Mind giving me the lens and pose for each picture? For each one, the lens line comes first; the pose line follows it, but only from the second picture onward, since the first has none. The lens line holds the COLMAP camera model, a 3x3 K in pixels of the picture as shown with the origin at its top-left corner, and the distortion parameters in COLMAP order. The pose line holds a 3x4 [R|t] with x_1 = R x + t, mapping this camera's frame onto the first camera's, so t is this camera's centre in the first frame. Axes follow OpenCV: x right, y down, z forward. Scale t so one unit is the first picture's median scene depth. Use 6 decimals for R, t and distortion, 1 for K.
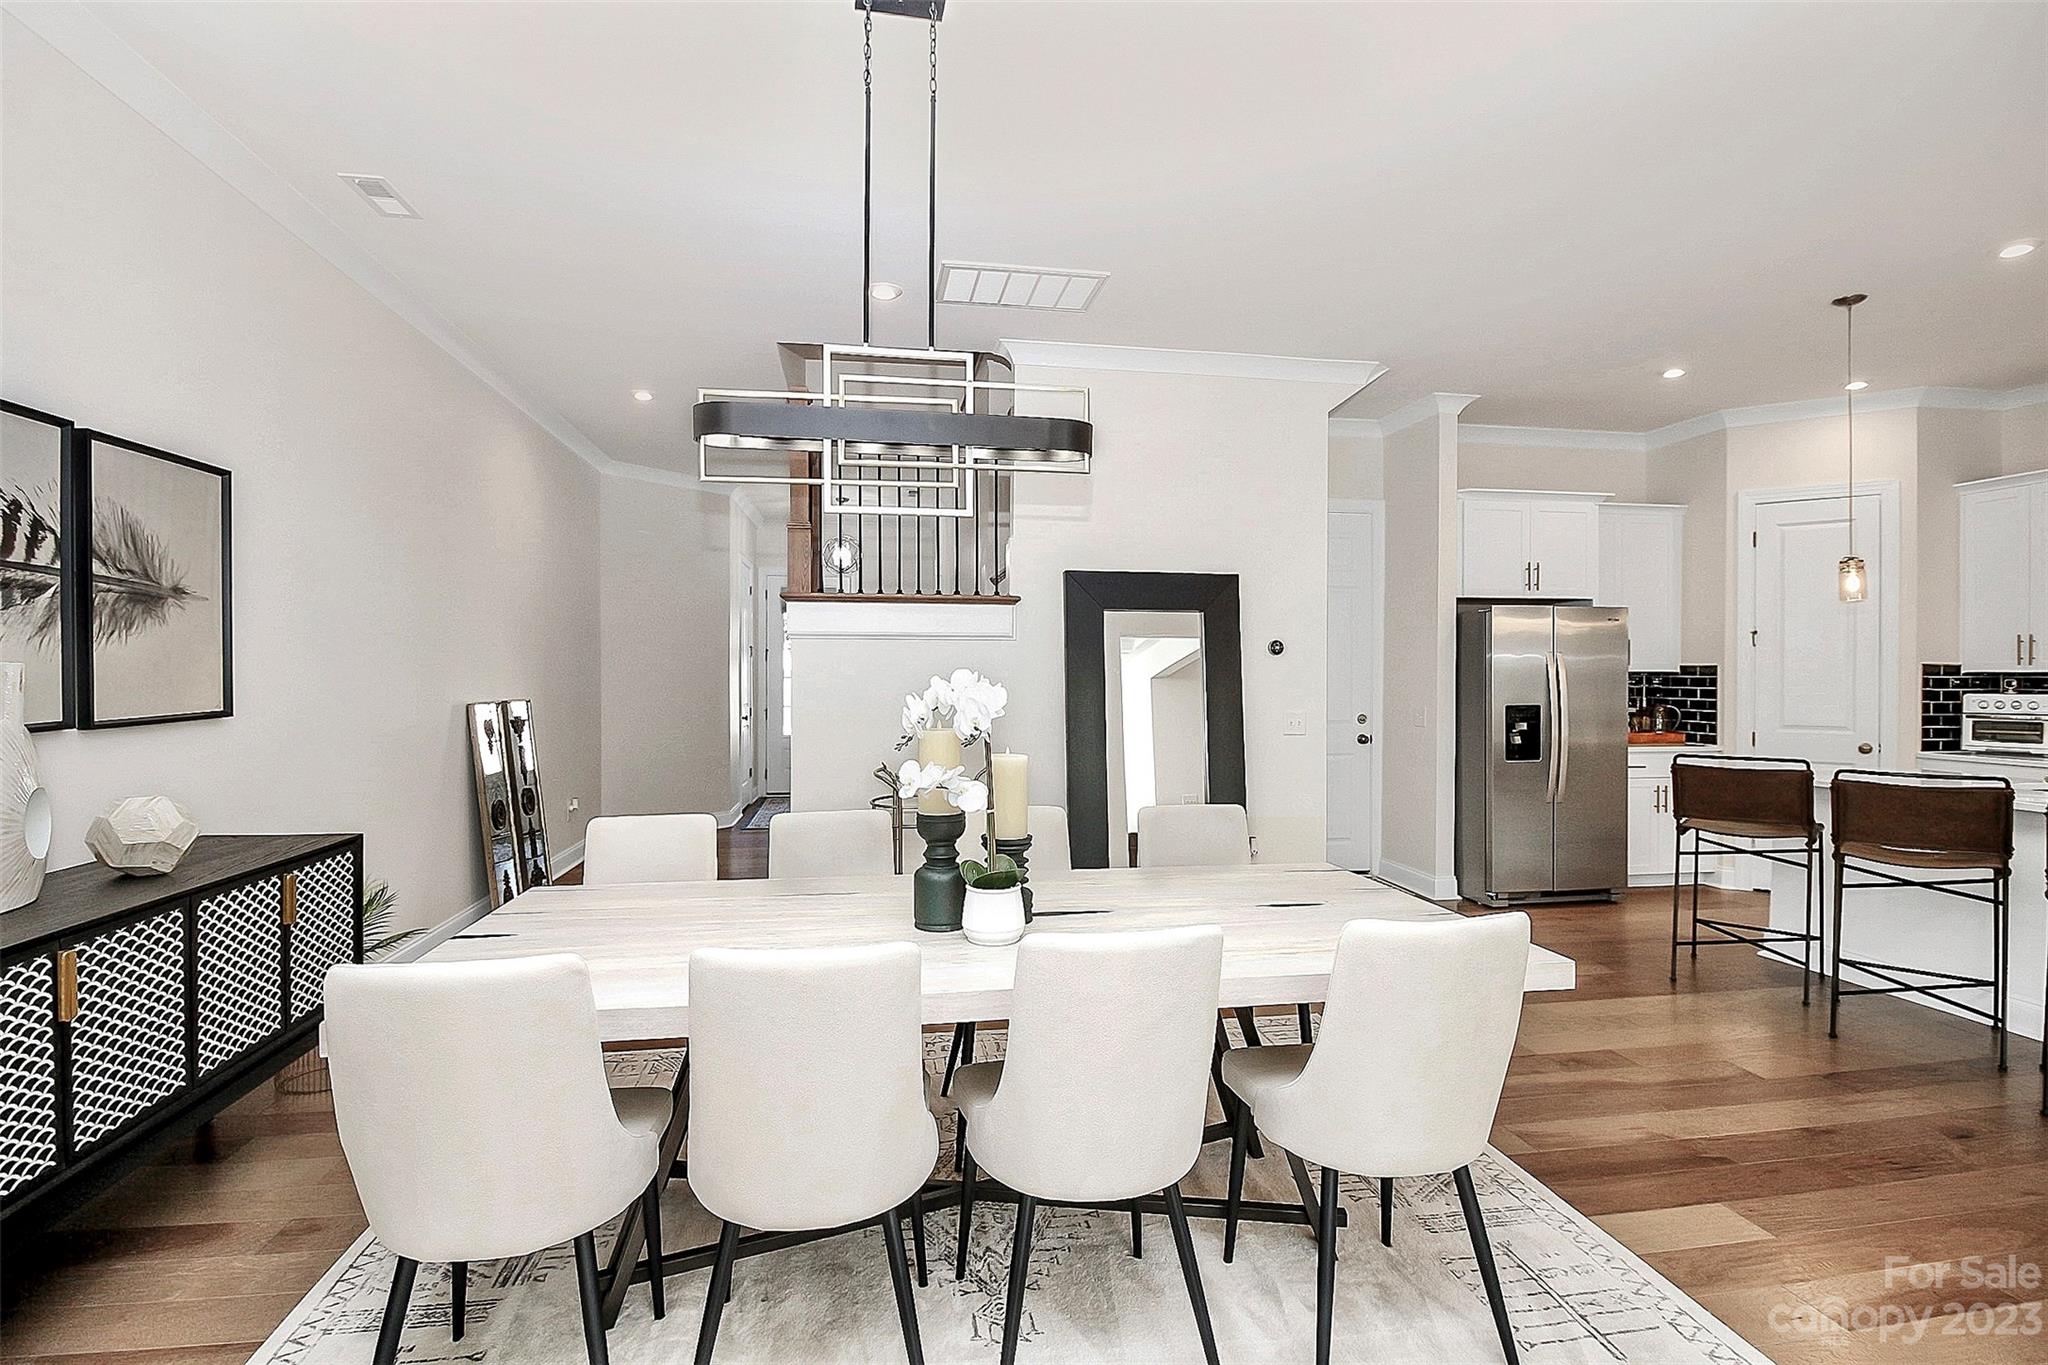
lens RADIAL K [[963.5, 0, 1012.3], [0, 963.5, 674.0], [0, 0, 1]] dist [-0.001902, -0.013144]
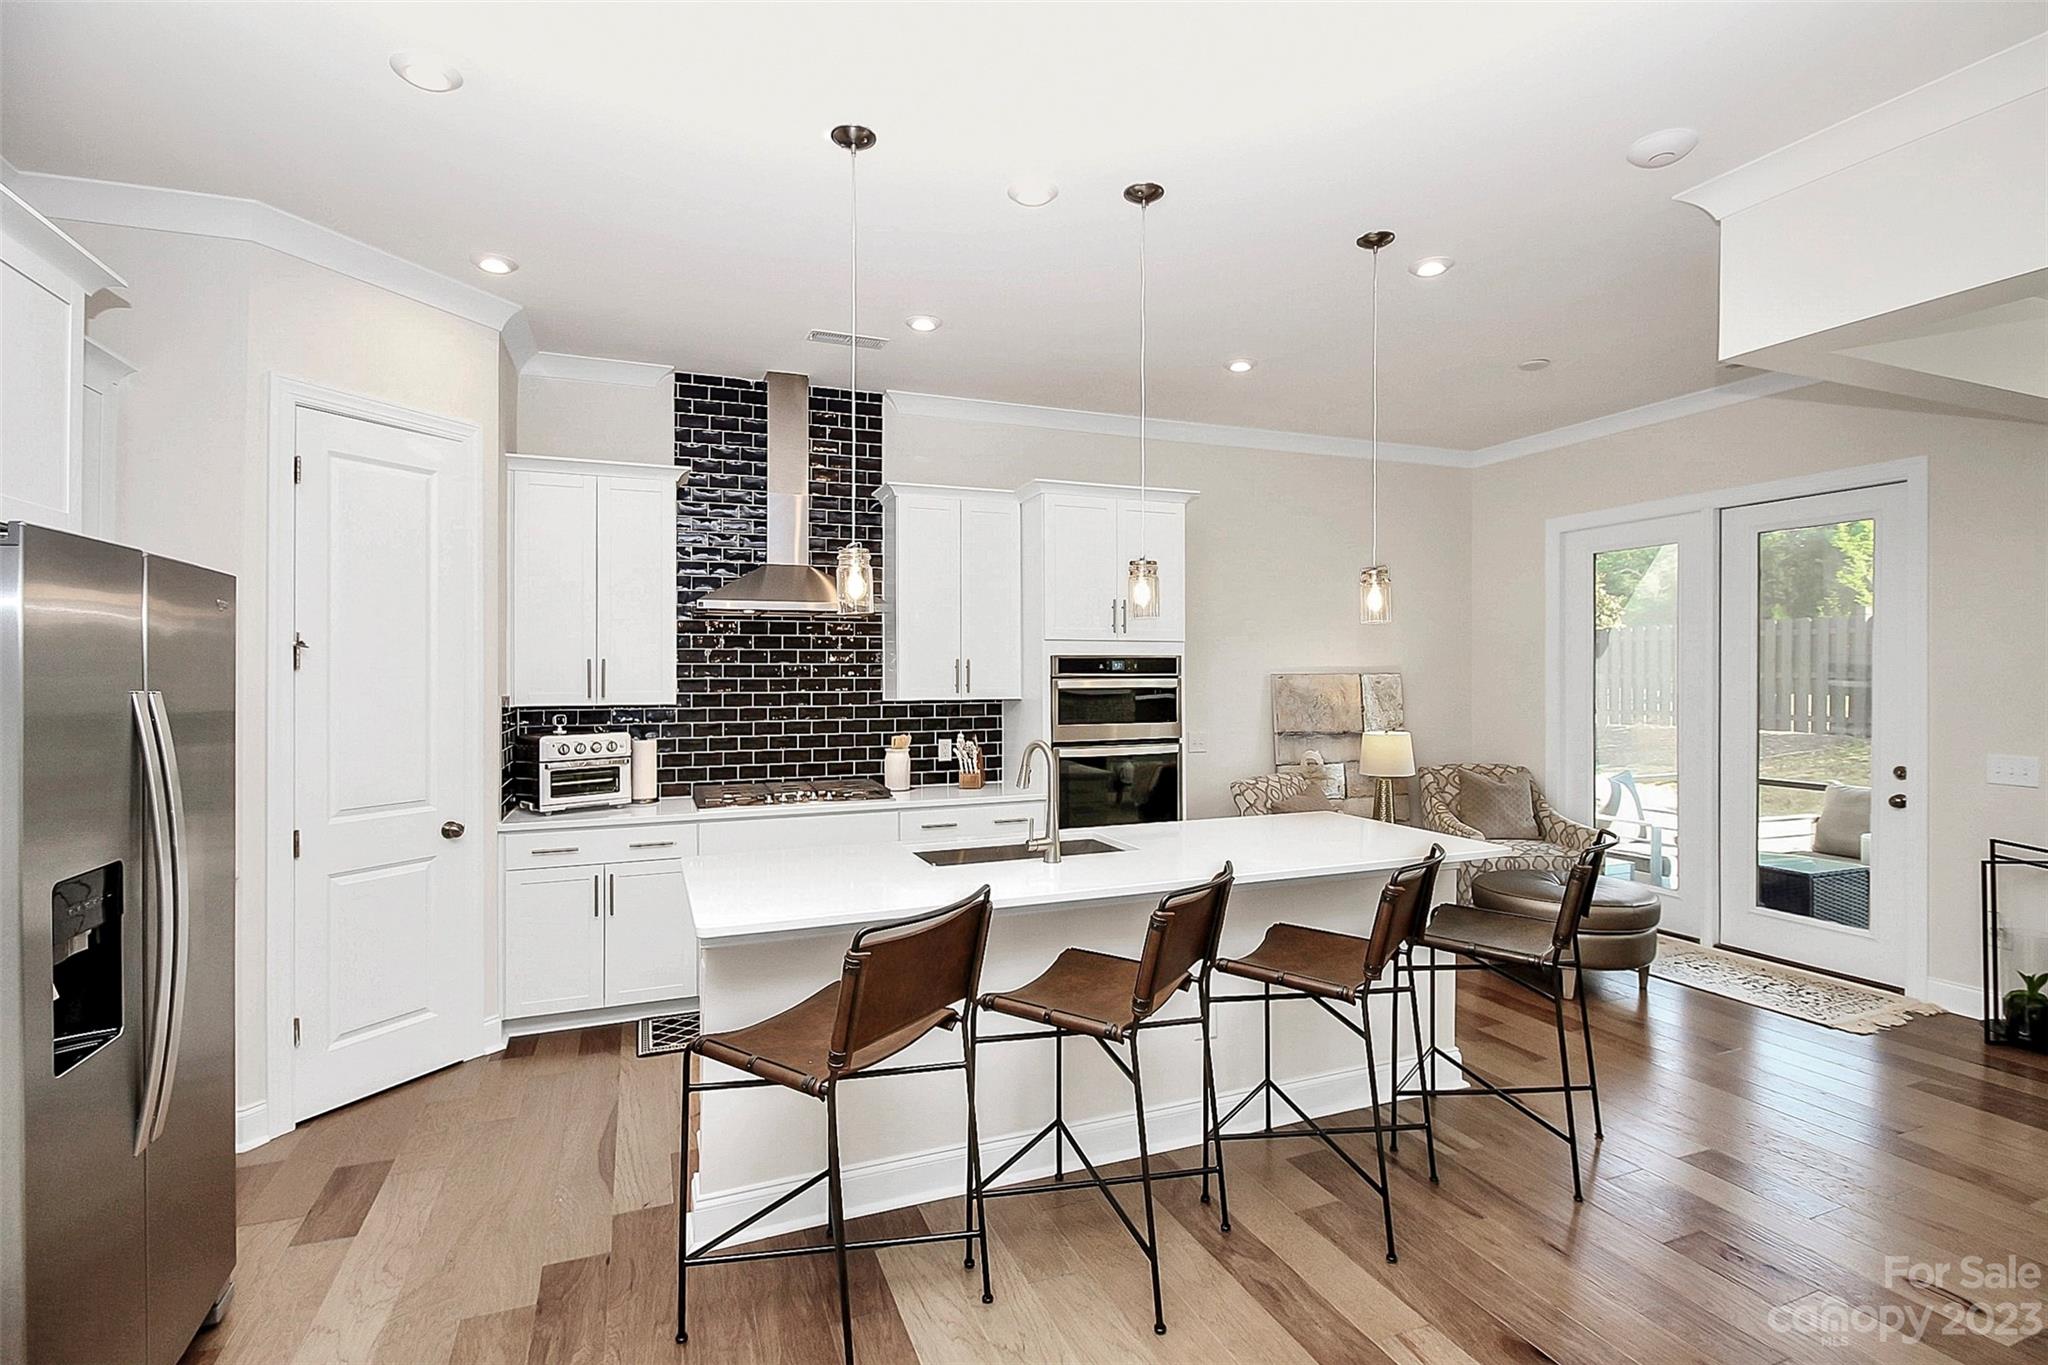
lens RADIAL K [[970.6, 0, 1027.9], [0, 970.6, 672.2], [0, 0, 1]] dist [0.001829, -0.012307]
pose [[-0.223905, -0.000878, 0.974611, 0.172833], [0.002754, 0.999995, 0.001533, -0.030600], [-0.974607, 0.003027, -0.223902, 0.809673]]
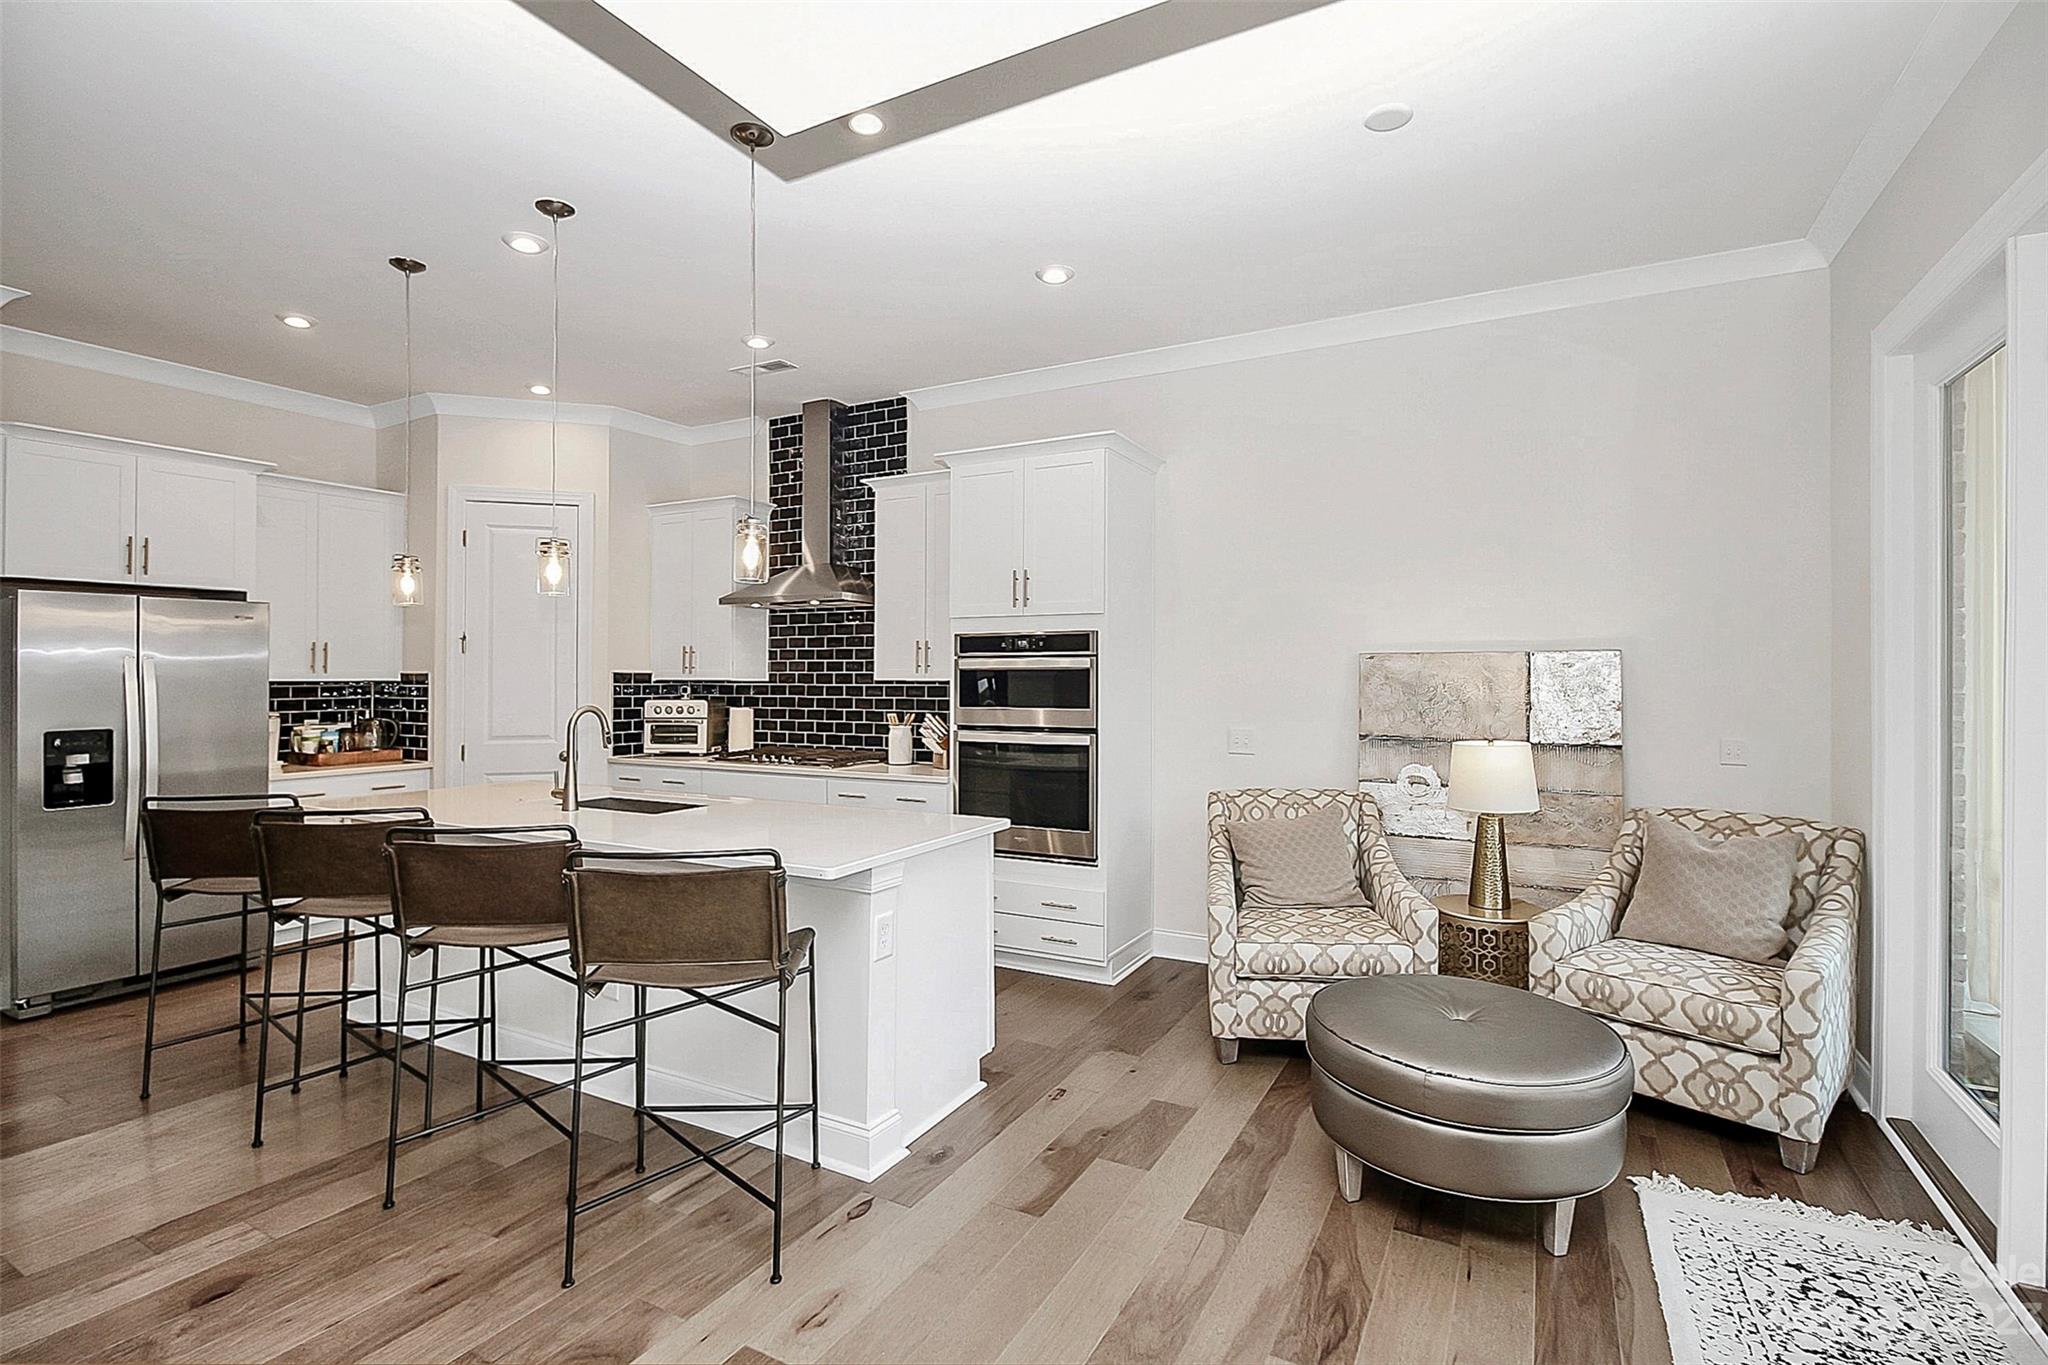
lens RADIAL K [[961.5, 0, 1023.5], [0, 961.5, 672.4], [0, 0, 1]] dist [-0.000666, -0.011647]
pose [[0.605814, -0.000661, 0.795606, 0.404358], [0.001612, 0.999999, -0.000397, -0.009924], [-0.795605, 0.001523, 0.605814, 0.002326]]
